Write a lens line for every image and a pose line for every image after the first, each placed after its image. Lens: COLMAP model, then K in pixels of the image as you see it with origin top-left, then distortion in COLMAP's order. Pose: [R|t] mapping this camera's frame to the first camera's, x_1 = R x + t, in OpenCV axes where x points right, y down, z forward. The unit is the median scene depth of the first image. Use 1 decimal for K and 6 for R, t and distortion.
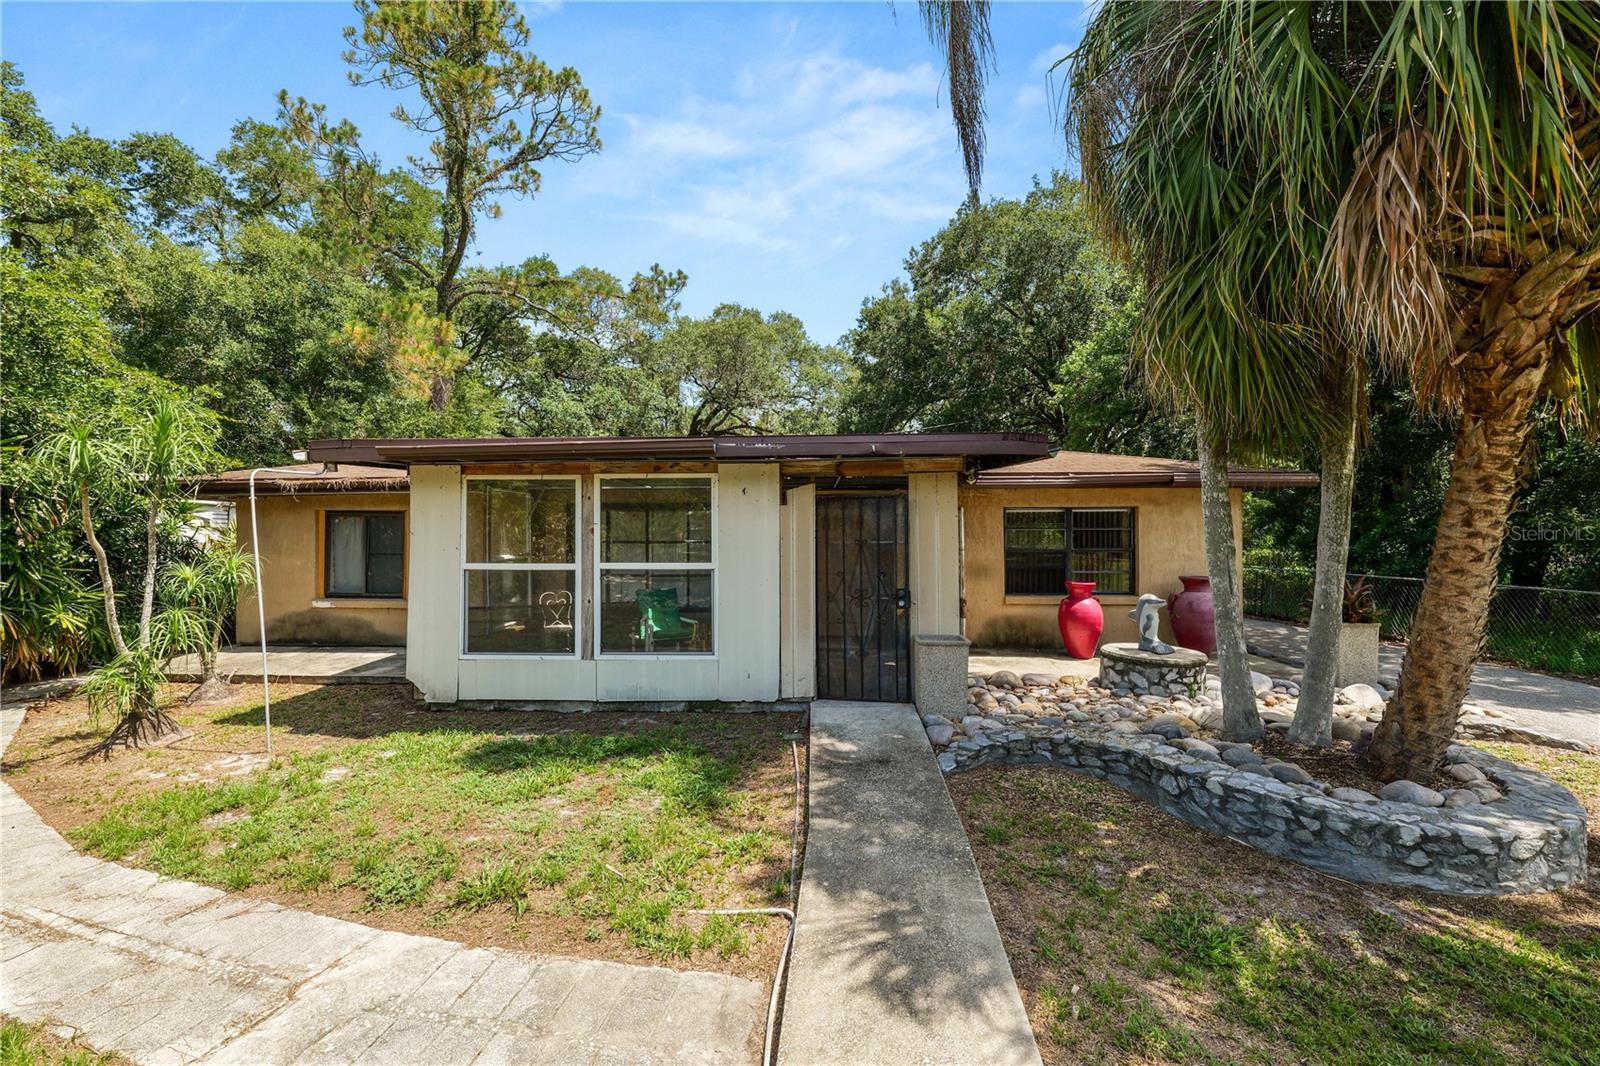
lens RADIAL K [[653.5, 0, 800.0], [0, 653.5, 533.0], [0, 0, 1]] dist [-0.015017, 0.000803]
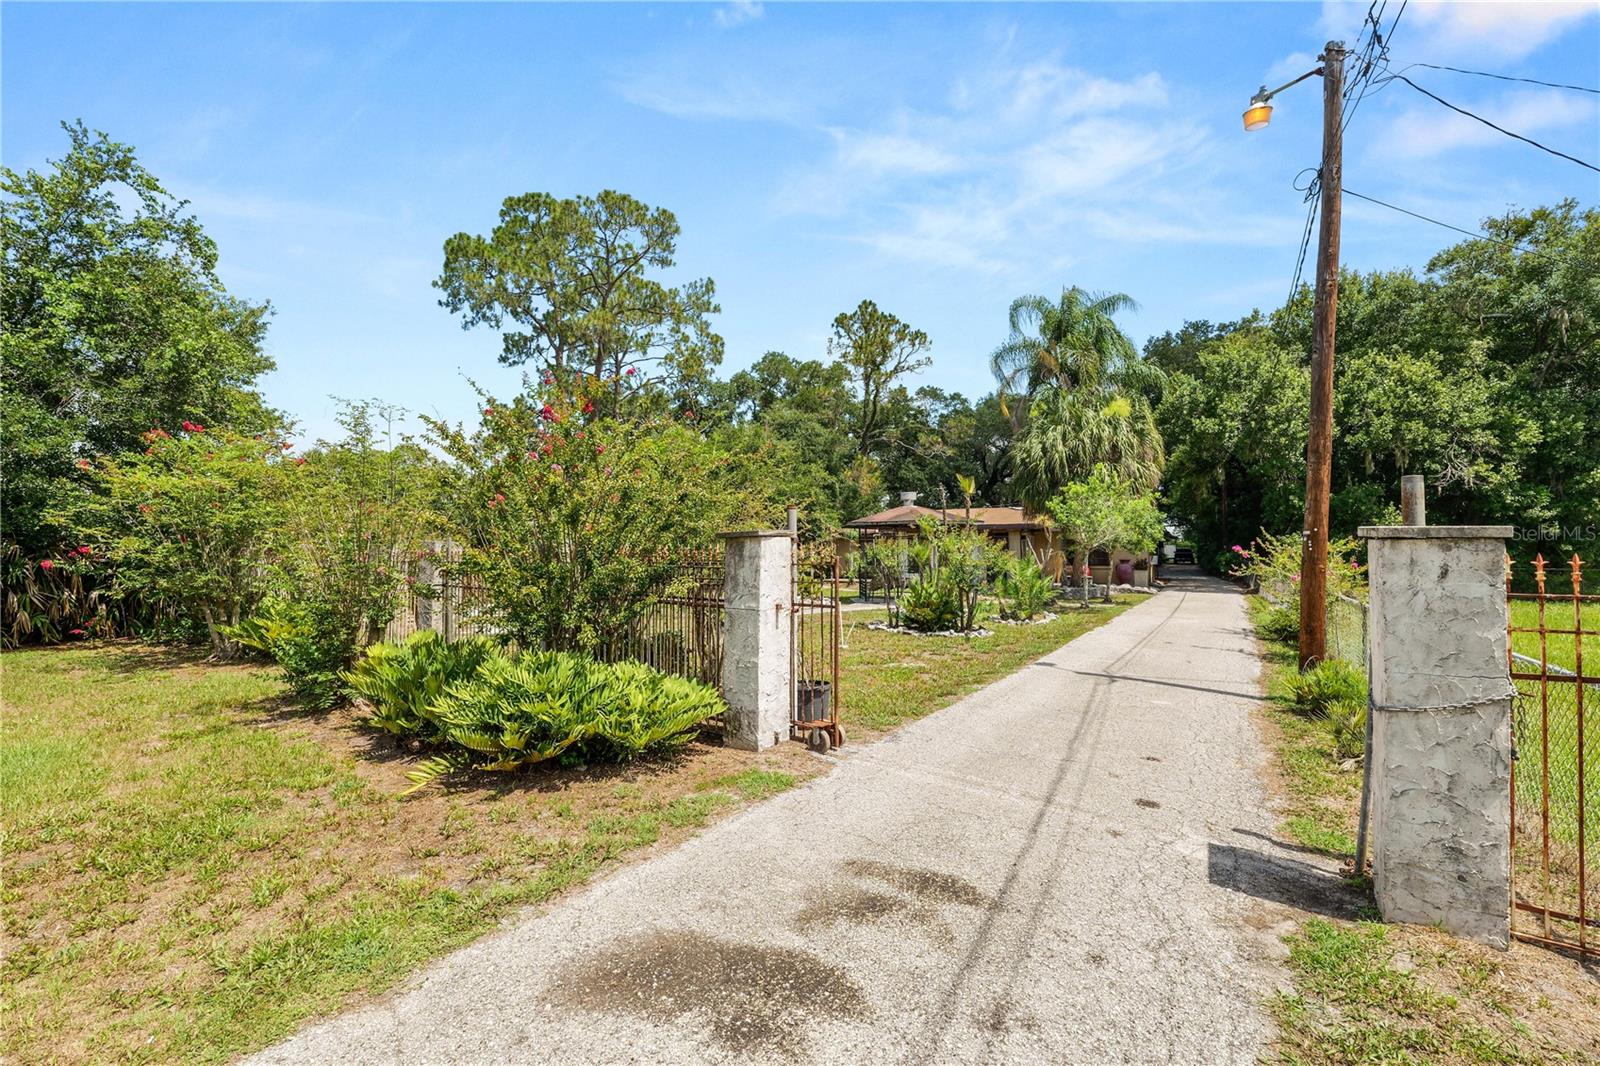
lens RADIAL K [[651.5, 0, 795.1], [0, 651.5, 540.9], [0, 0, 1]] dist [-0.015683, -0.000347]
pose [[0.877797, -0.008358, -0.478961, 0.724588], [0.005640, 0.999959, -0.007111, -0.008721], [0.479000, 0.003541, 0.877808, -2.507165]]
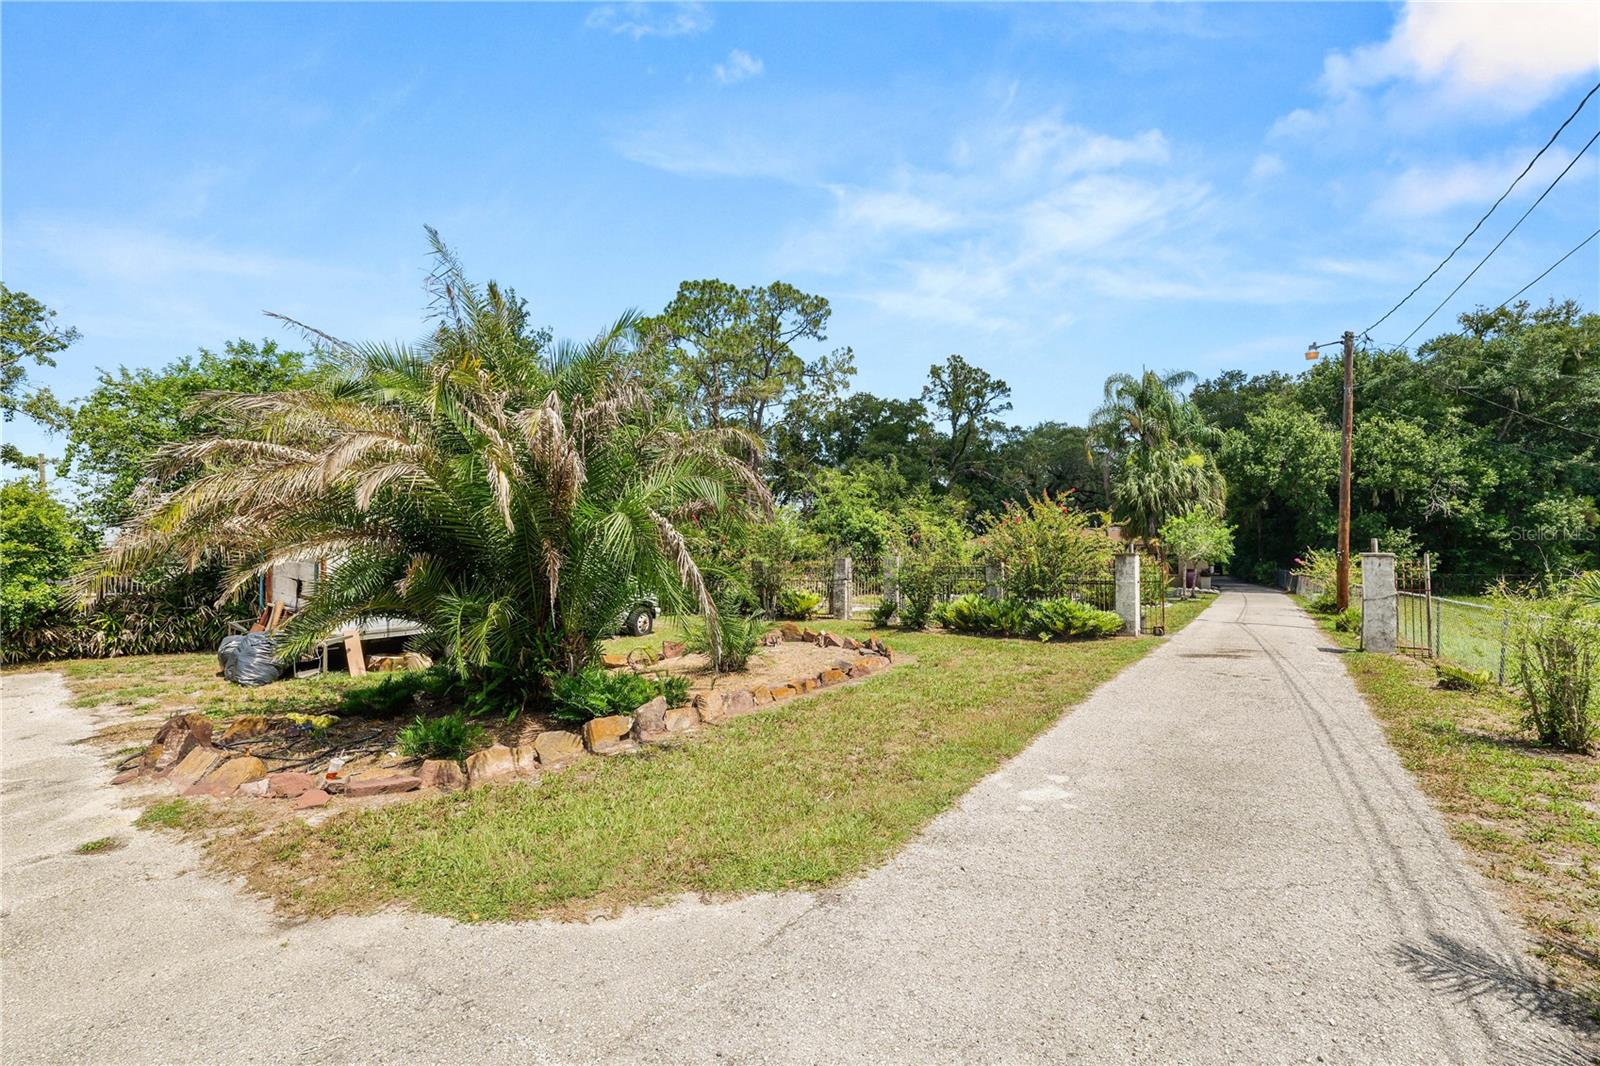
lens RADIAL K [[651.7, 0, 797.7], [0, 651.7, 539.9], [0, 0, 1]] dist [-0.014999, 0.000315]
pose [[0.872080, -0.020305, -0.488941, 0.460892], [0.007180, 0.999562, -0.028704, -0.015261], [0.489310, 0.021521, 0.871844, -3.812618]]
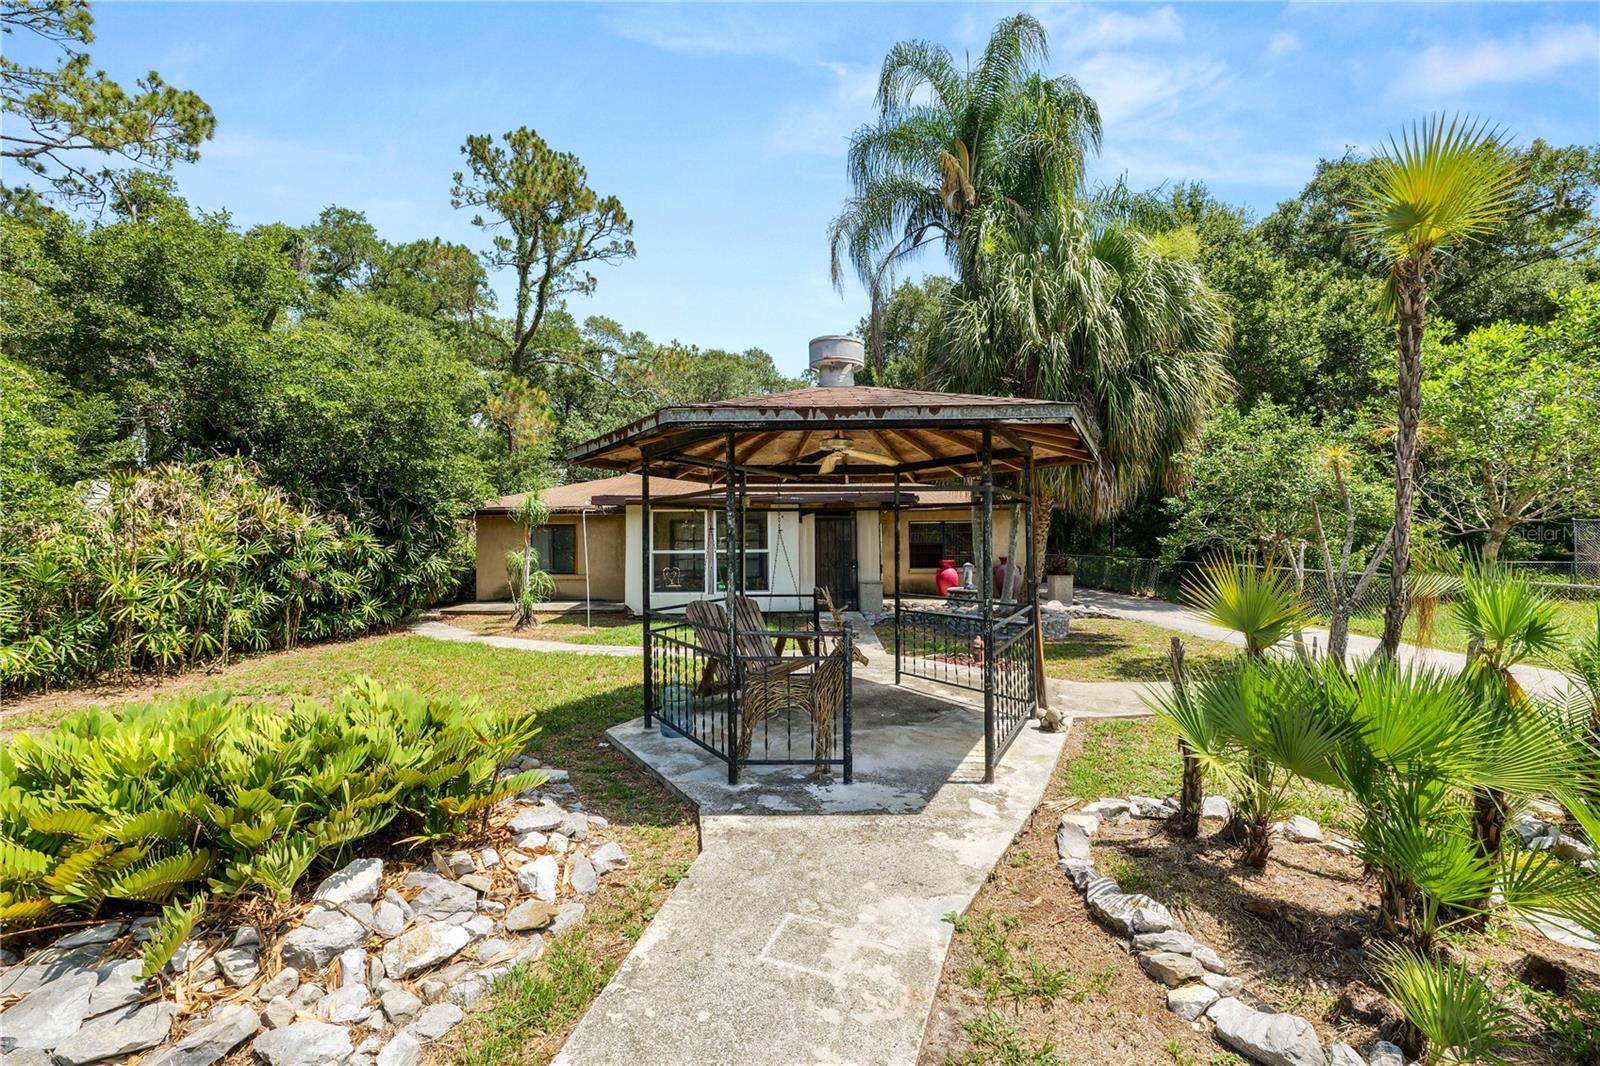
lens RADIAL K [[653.5, 0, 800.0], [0, 653.5, 533.0], [0, 0, 1]] dist [-0.015017, 0.000803]
pose [[0.997796, -0.006226, 0.066061, -0.129505], [0.006564, 0.999966, -0.004901, 0.001702], [-0.066028, 0.005324, 0.997804, -0.898107]]
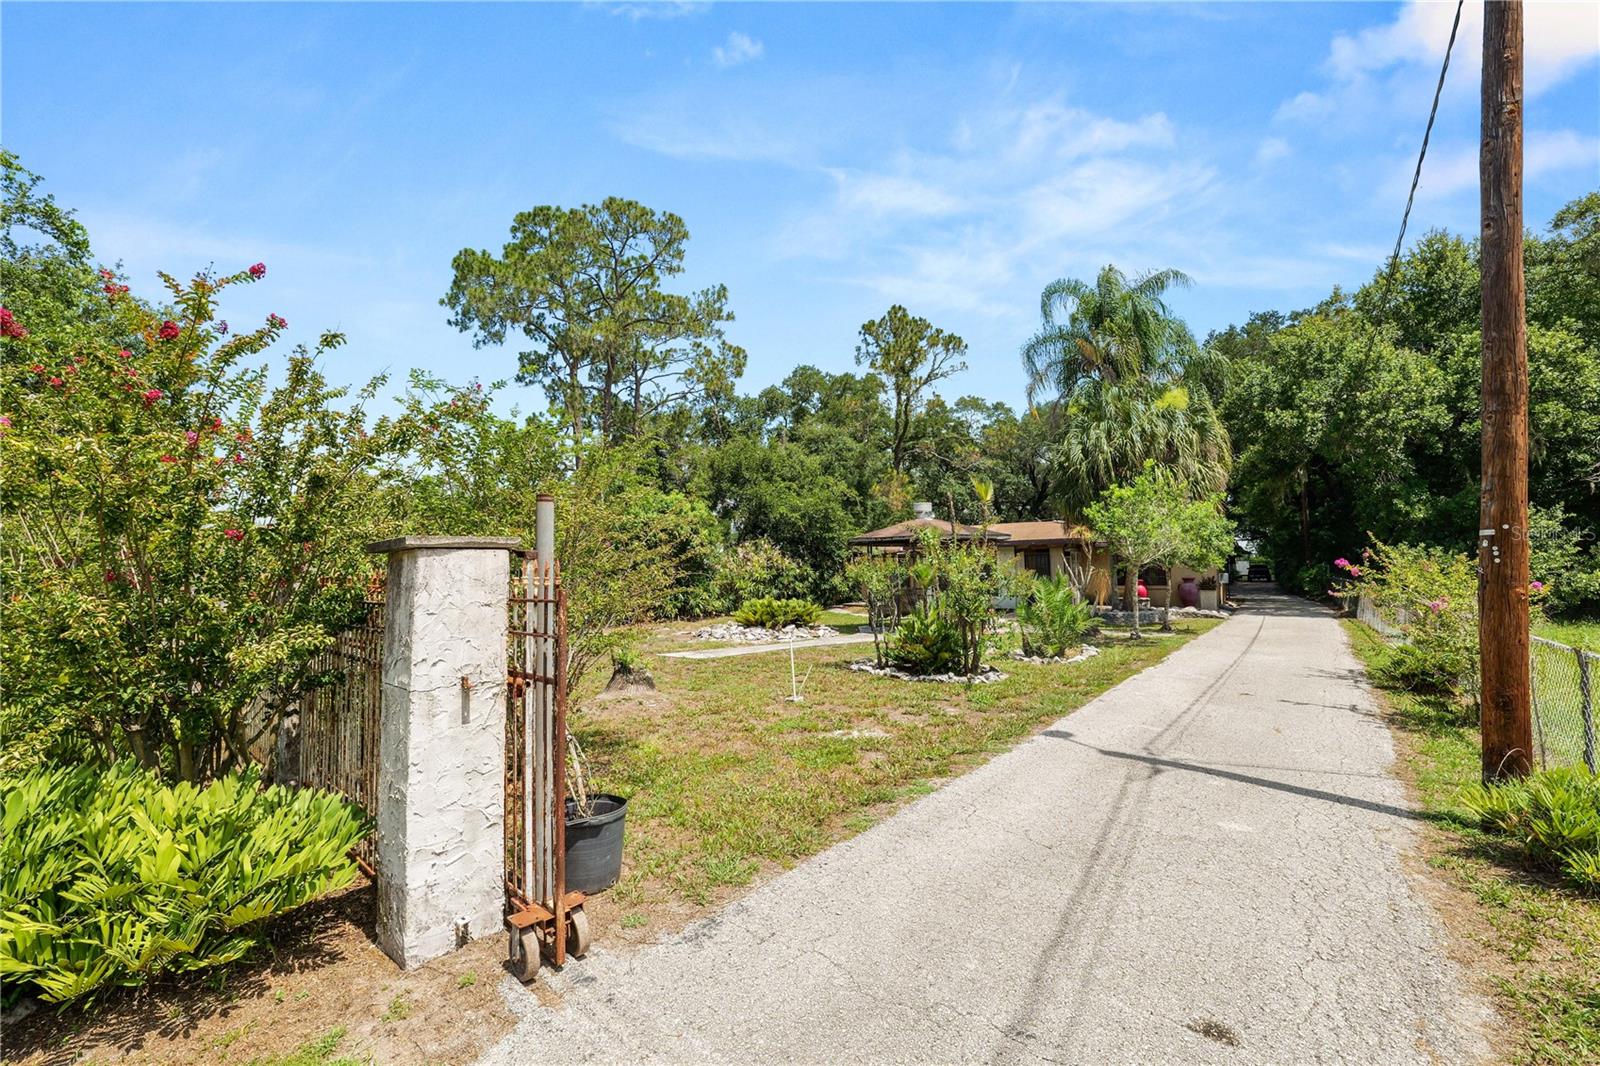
lens RADIAL K [[651.7, 0, 797.7], [0, 651.7, 539.9], [0, 0, 1]] dist [-0.014999, 0.000315]
pose [[0.837836, -0.038072, -0.544592, 0.733294], [0.017874, 0.998943, -0.042337, -0.004976], [0.545629, 0.025737, 0.837632, -2.153074]]
